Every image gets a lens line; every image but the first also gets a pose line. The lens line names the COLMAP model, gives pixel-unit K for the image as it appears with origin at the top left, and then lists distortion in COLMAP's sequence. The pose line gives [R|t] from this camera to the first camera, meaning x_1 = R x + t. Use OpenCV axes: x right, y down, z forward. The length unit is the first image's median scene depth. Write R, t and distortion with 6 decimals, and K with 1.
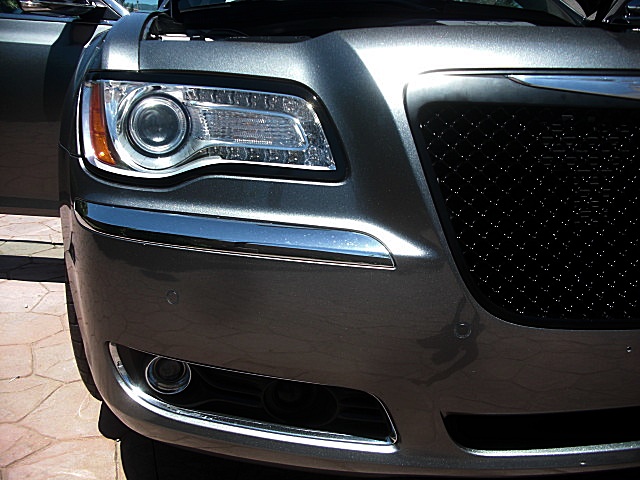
lens RADIAL K [[618.4, 0, 316.1], [0, 618.4, 242.2], [0, 0, 1]] dist [-0.231309, 0.208918]
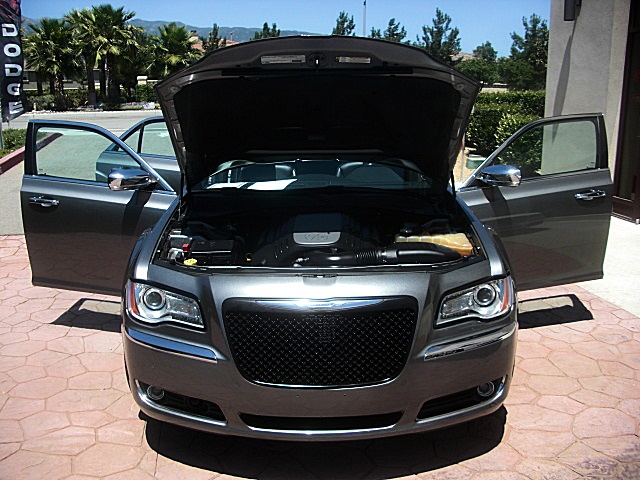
lens RADIAL K [[618.4, 0, 316.1], [0, 618.4, 242.2], [0, 0, 1]] dist [-0.231309, 0.208918]
pose [[0.989035, 0.022993, -0.145879, 0.850827], [-0.028372, 0.998988, -0.034902, -0.381129], [0.144929, 0.038658, 0.988687, -1.597305]]
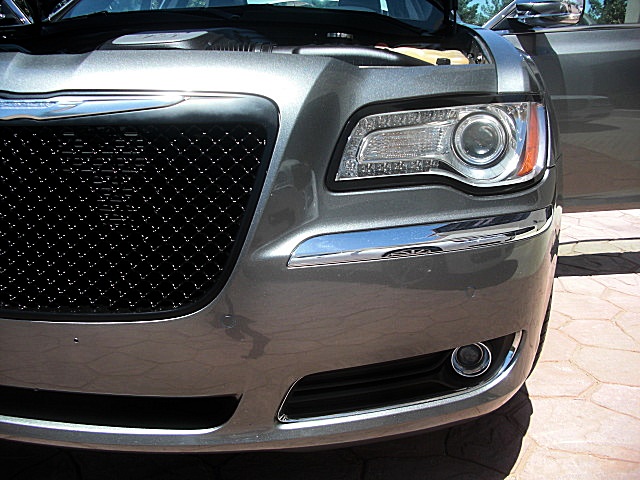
lens RADIAL K [[618.4, 0, 316.1], [0, 618.4, 242.2], [0, 0, 1]] dist [-0.231309, 0.208918]
pose [[0.968059, 0.084127, -0.236187, 1.195028], [-0.080852, 0.996448, 0.023535, -0.062907], [0.237328, -0.003687, 0.971423, 0.031896]]
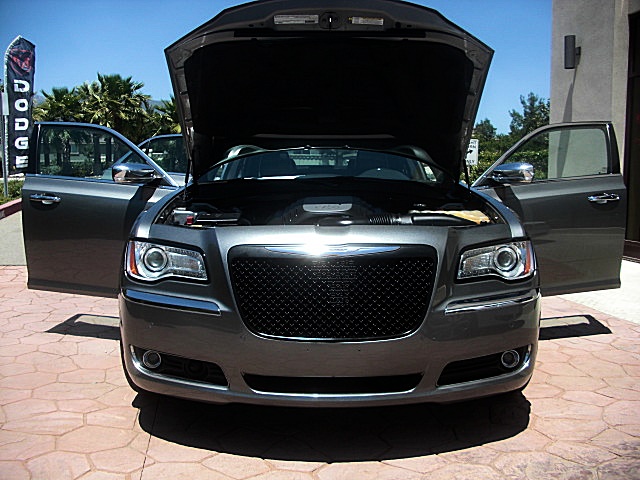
lens RADIAL K [[618.4, 0, 316.1], [0, 618.4, 242.2], [0, 0, 1]] dist [-0.231309, 0.208918]
pose [[0.988585, 0.013764, -0.150035, 0.796519], [-0.038245, 0.986126, -0.161532, 0.121647], [0.145730, 0.165426, 0.975396, -1.415727]]
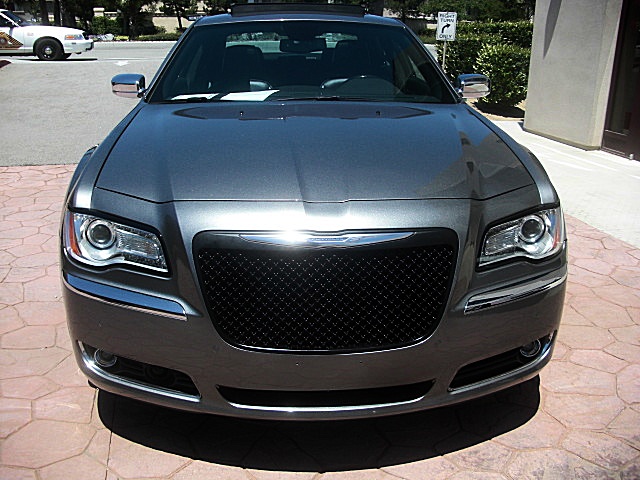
lens RADIAL K [[618.4, 0, 316.1], [0, 618.4, 242.2], [0, 0, 1]] dist [-0.231309, 0.208918]
pose [[0.995956, 0.035404, -0.082576, 0.628156], [-0.030265, 0.997574, 0.062685, -0.322846], [0.084595, -0.059933, 0.994611, -0.947226]]
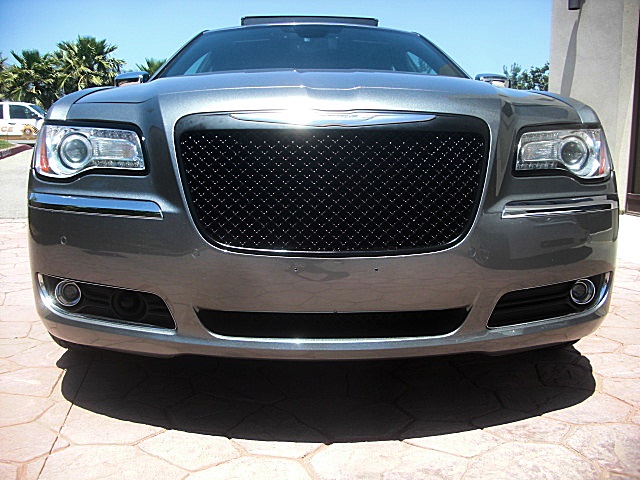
lens RADIAL K [[618.4, 0, 316.1], [0, 618.4, 242.2], [0, 0, 1]] dist [-0.231309, 0.208918]
pose [[0.993019, 0.020250, -0.116206, 0.649209], [-0.034124, 0.992346, -0.118680, 0.254590], [0.112913, 0.121817, 0.986109, -0.602949]]
